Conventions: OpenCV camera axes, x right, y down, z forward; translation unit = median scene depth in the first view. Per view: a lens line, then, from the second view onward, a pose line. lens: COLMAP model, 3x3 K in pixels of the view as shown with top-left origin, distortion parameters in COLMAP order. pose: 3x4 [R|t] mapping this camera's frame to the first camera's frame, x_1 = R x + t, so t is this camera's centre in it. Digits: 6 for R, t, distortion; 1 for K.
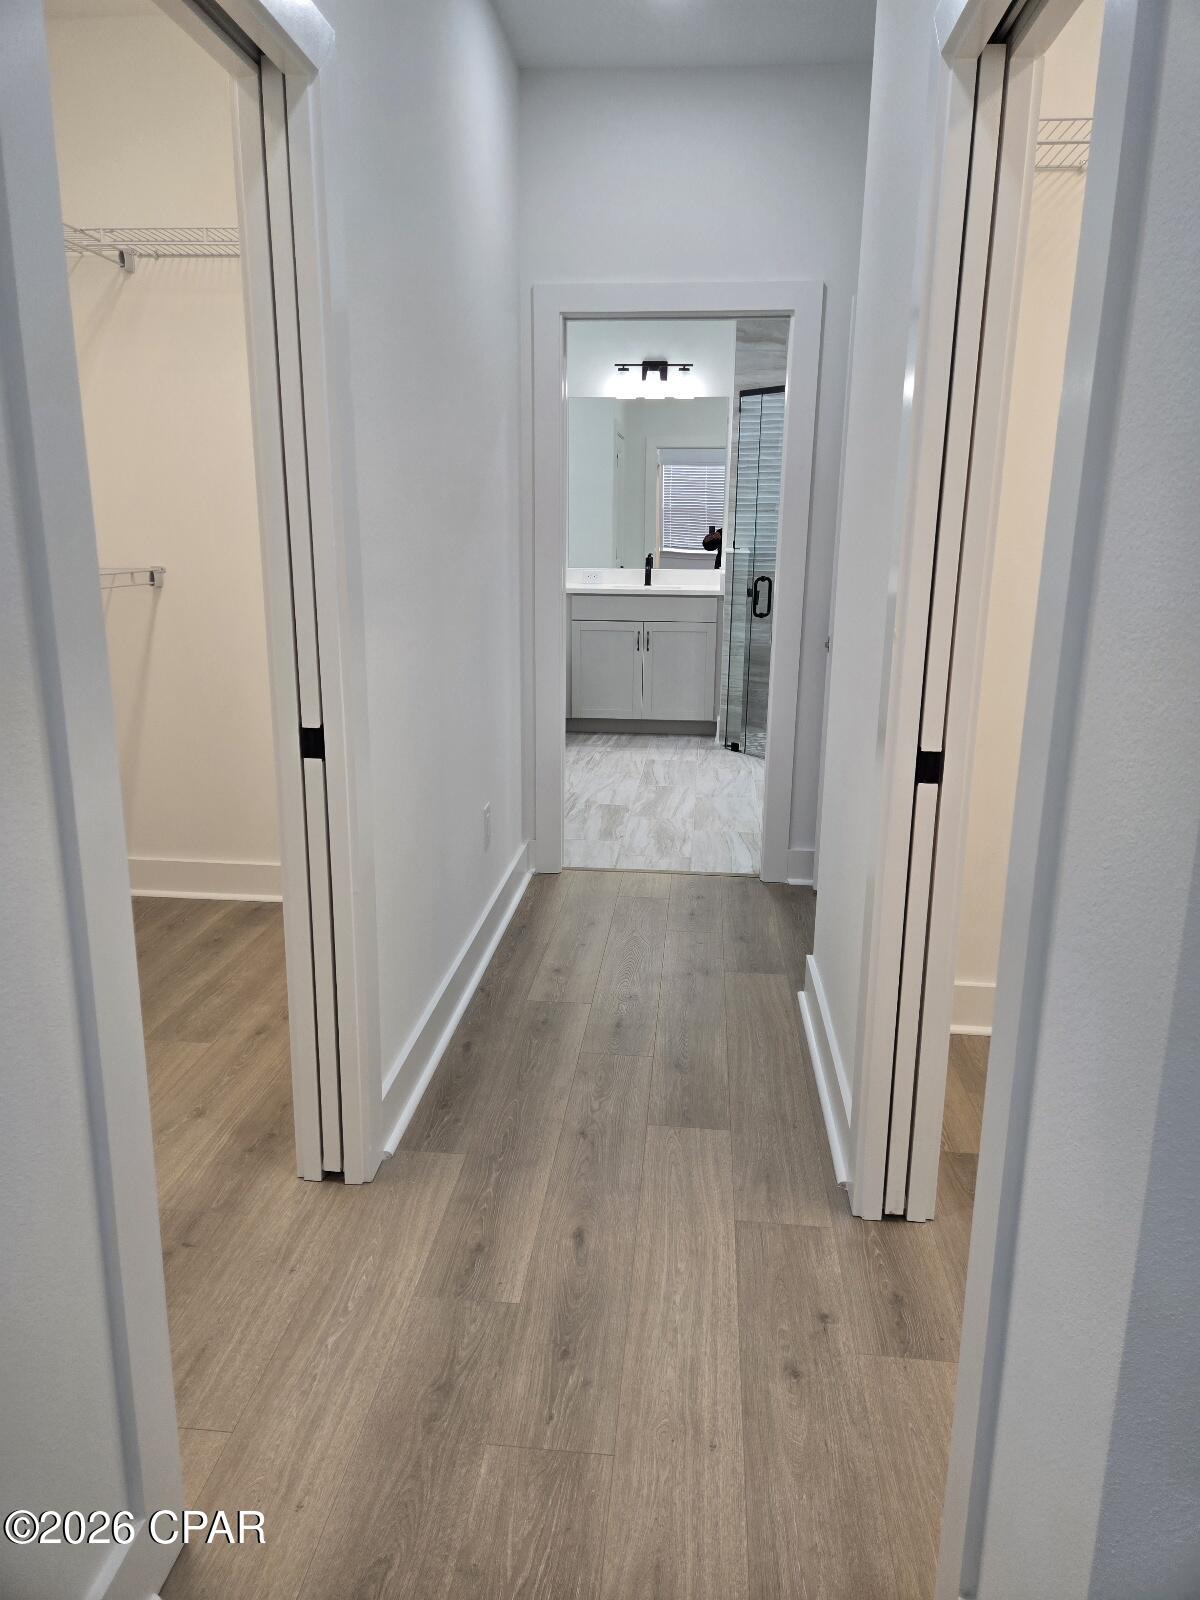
lens RADIAL K [[1077.9, 0, 583.9], [0, 1077.9, 792.7], [0, 0, 1]] dist [0.056156, -0.003755]
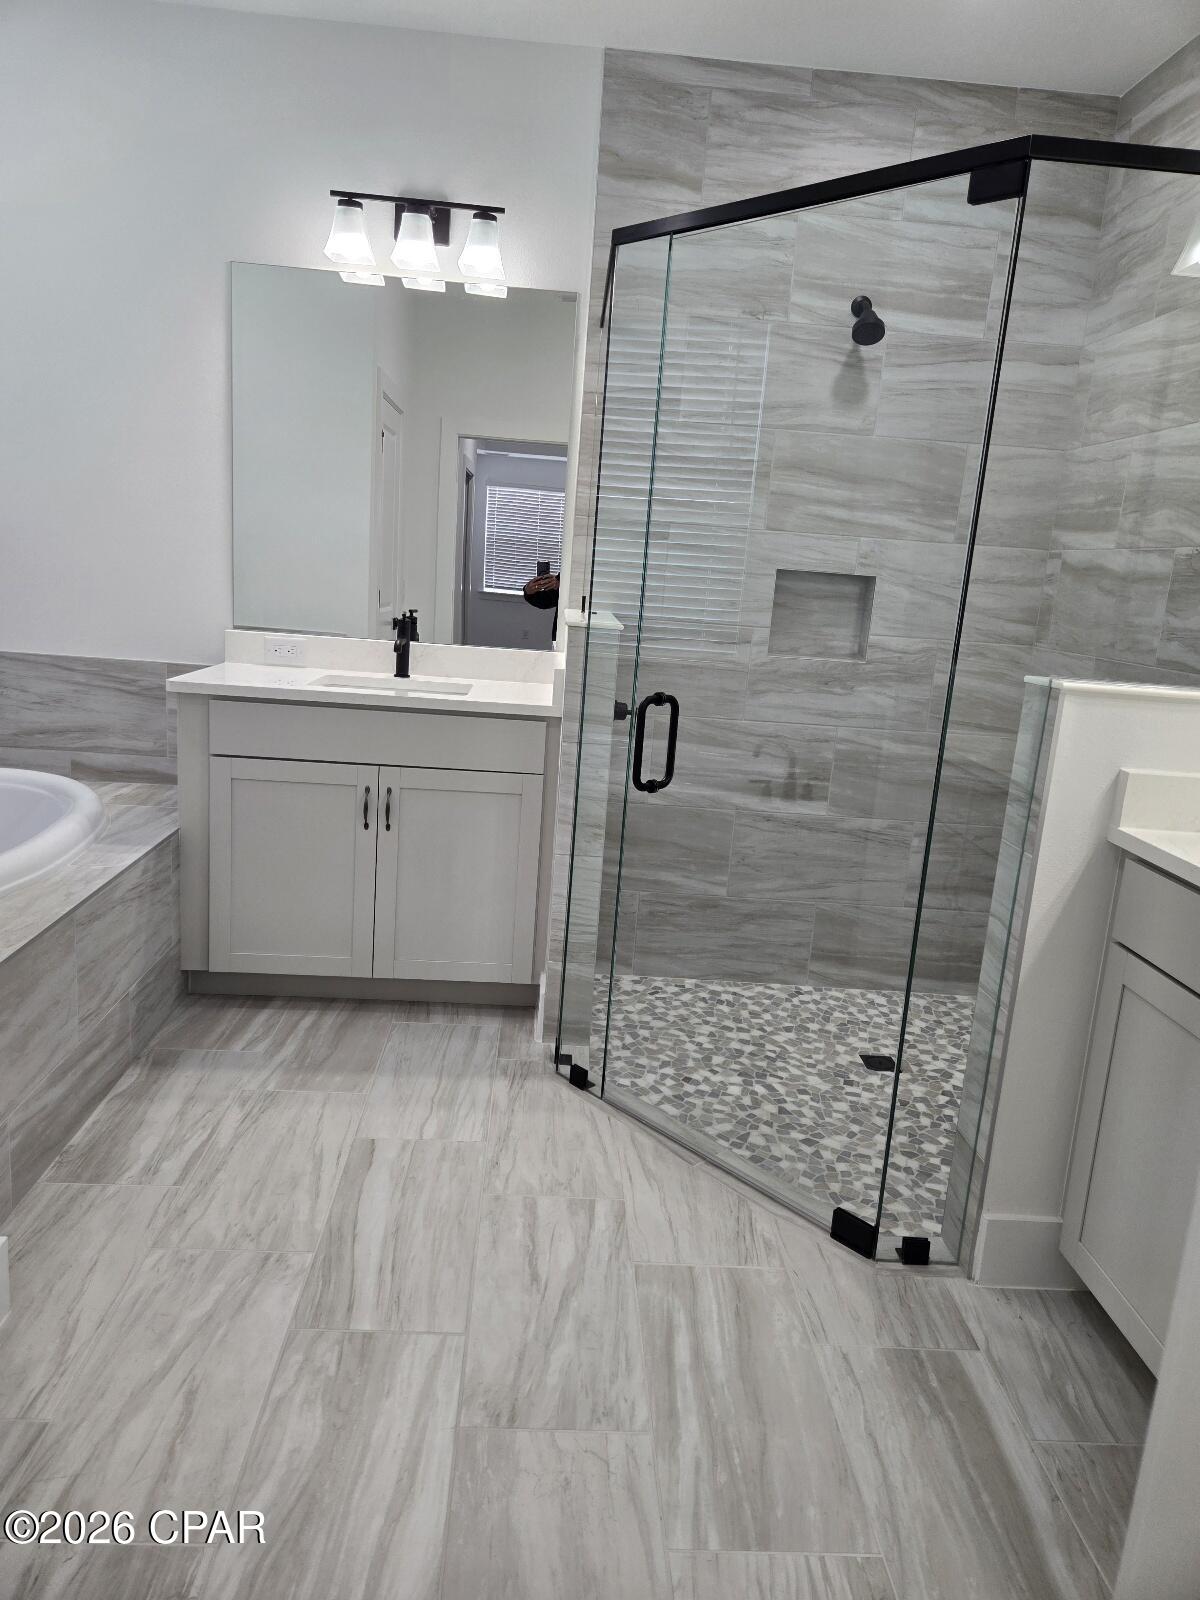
lens RADIAL K [[1077.9, 0, 583.9], [0, 1077.9, 792.7], [0, 0, 1]] dist [0.056156, -0.003755]
pose [[0.986986, 0.030039, 0.157978, 0.067952], [-0.024941, 0.999105, -0.034153, -0.133677], [-0.158863, 0.029769, 0.986852, 0.548175]]
